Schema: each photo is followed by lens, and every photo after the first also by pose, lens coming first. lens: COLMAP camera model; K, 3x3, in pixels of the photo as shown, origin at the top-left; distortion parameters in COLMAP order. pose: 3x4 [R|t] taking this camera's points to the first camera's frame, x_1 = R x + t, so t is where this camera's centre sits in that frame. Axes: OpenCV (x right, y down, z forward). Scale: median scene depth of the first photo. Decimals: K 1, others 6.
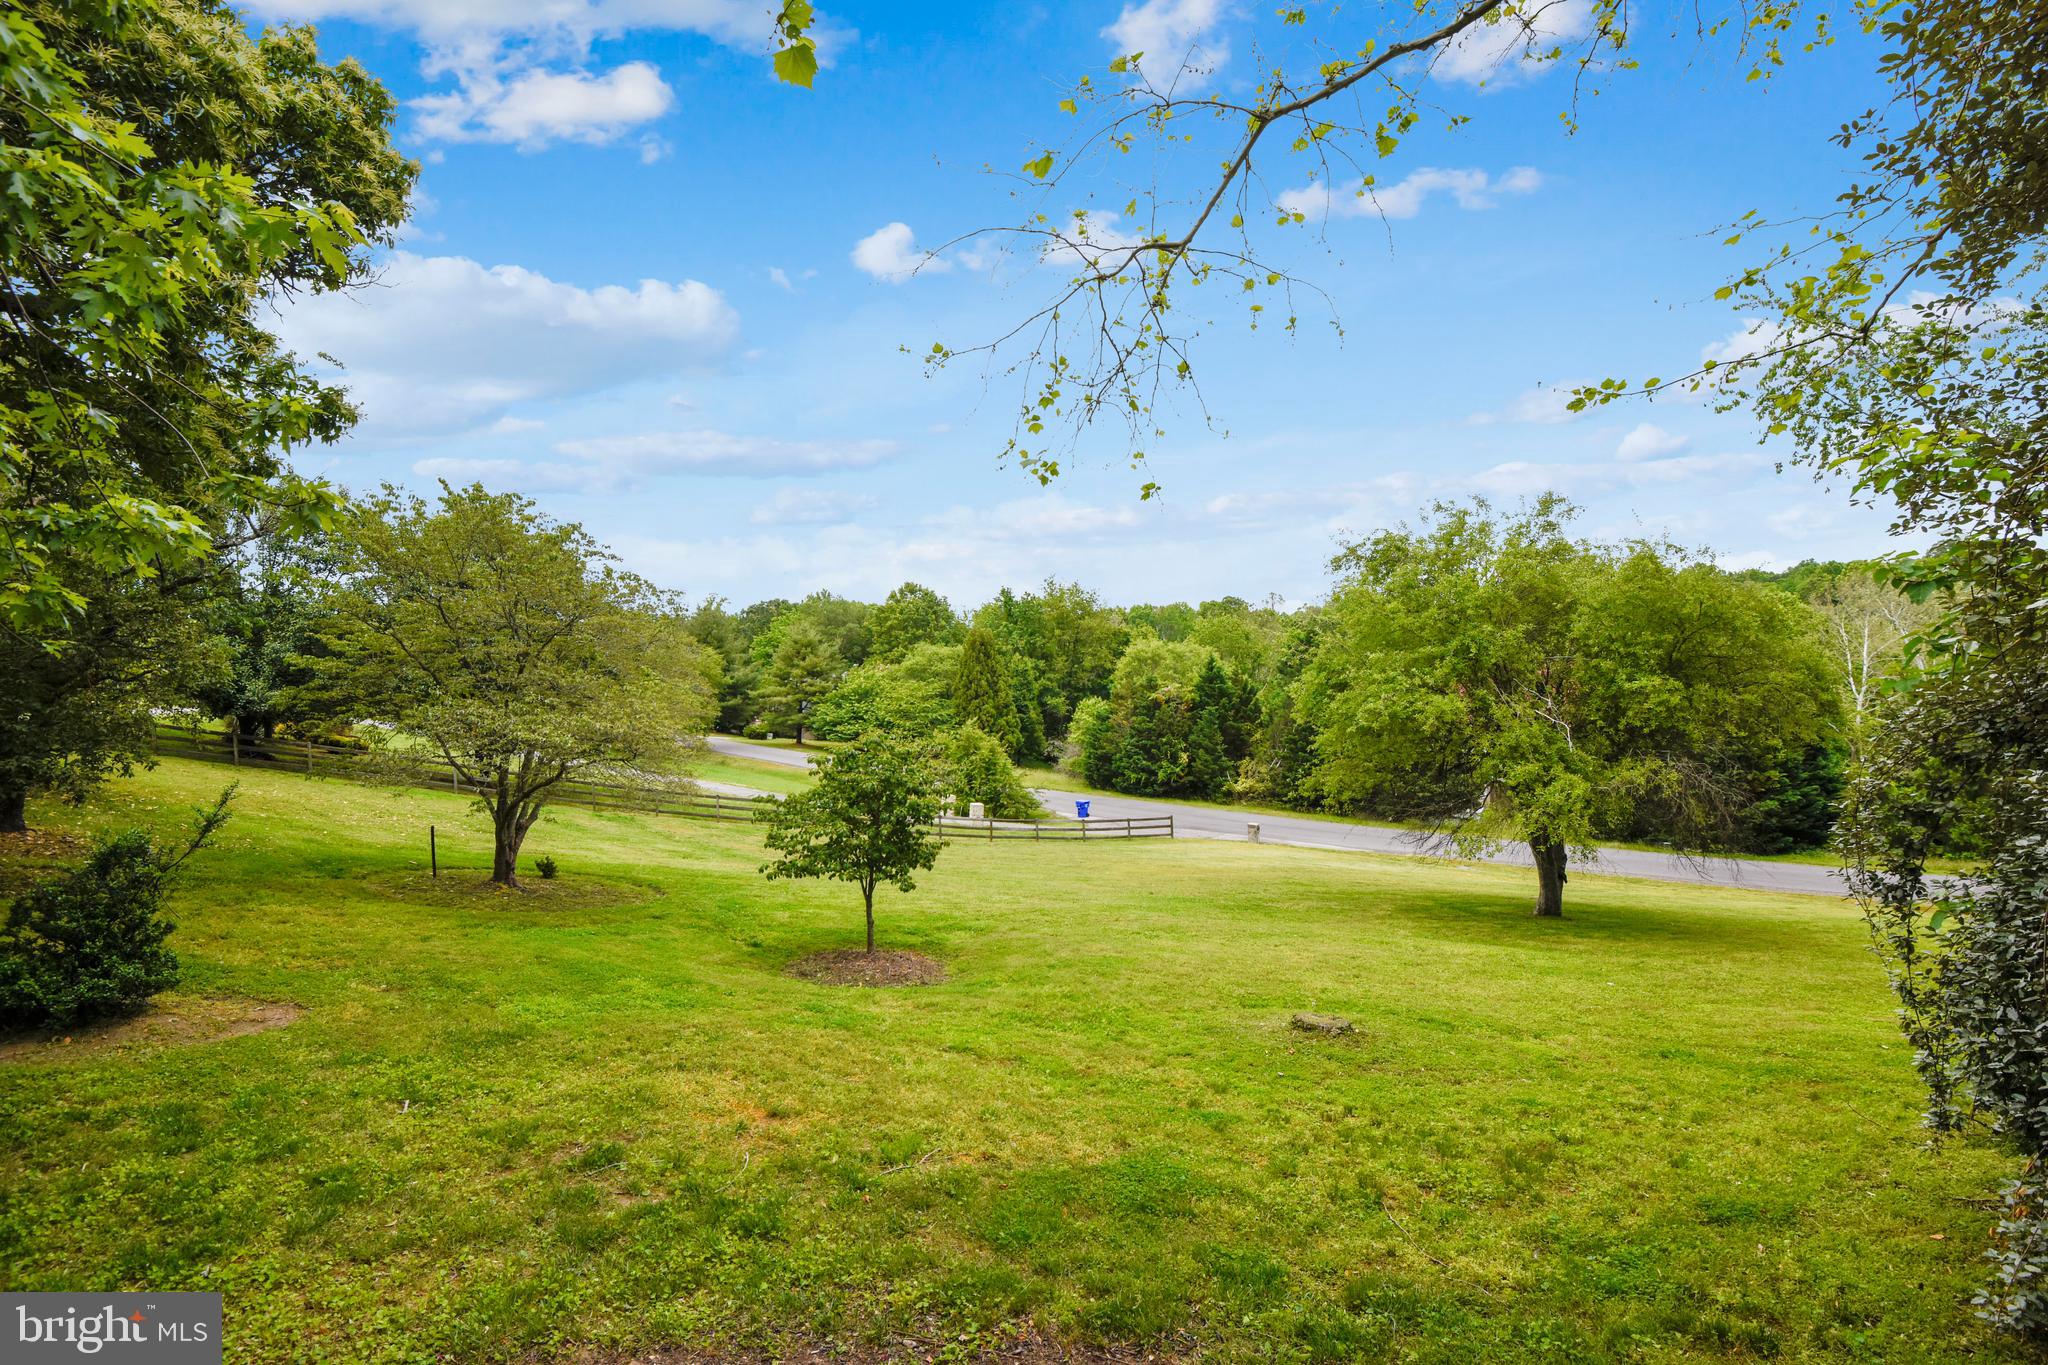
lens RADIAL K [[963.2, 0, 1028.9], [0, 963.2, 667.3], [0, 0, 1]] dist [0.002239, 0.000447]
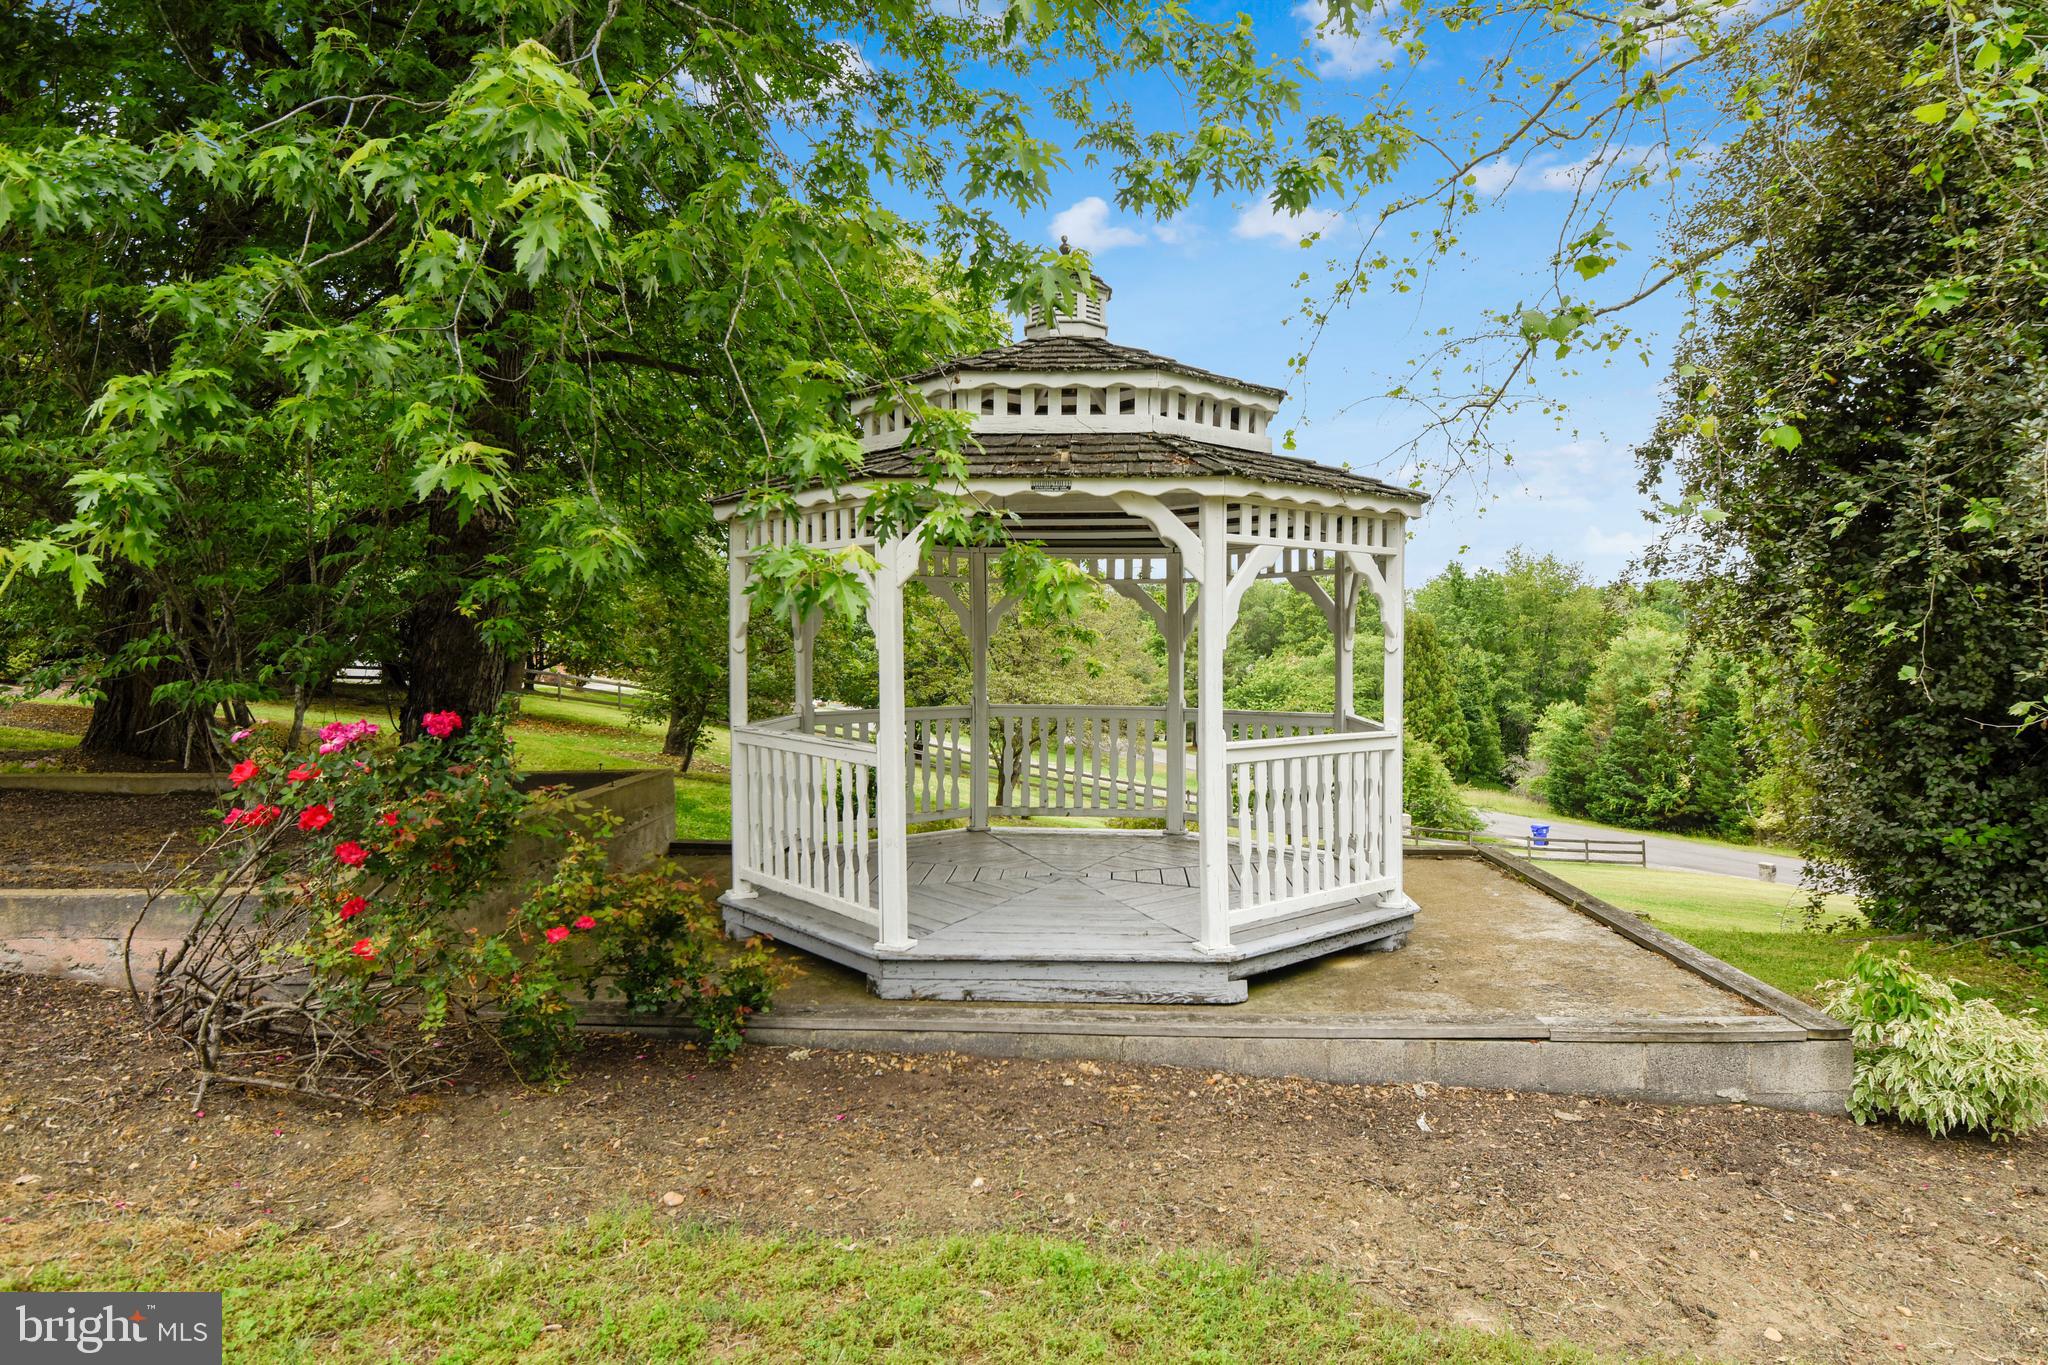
lens RADIAL K [[1241.2, 0, 1026.6], [0, 1241.2, 680.1], [0, 0, 1]] dist [-0.003494, -0.000438]
pose [[0.934908, 0.022155, -0.354197, 0.013454], [-0.016783, 0.999693, 0.018233, 0.002262], [0.354492, -0.011102, 0.934993, -0.103766]]
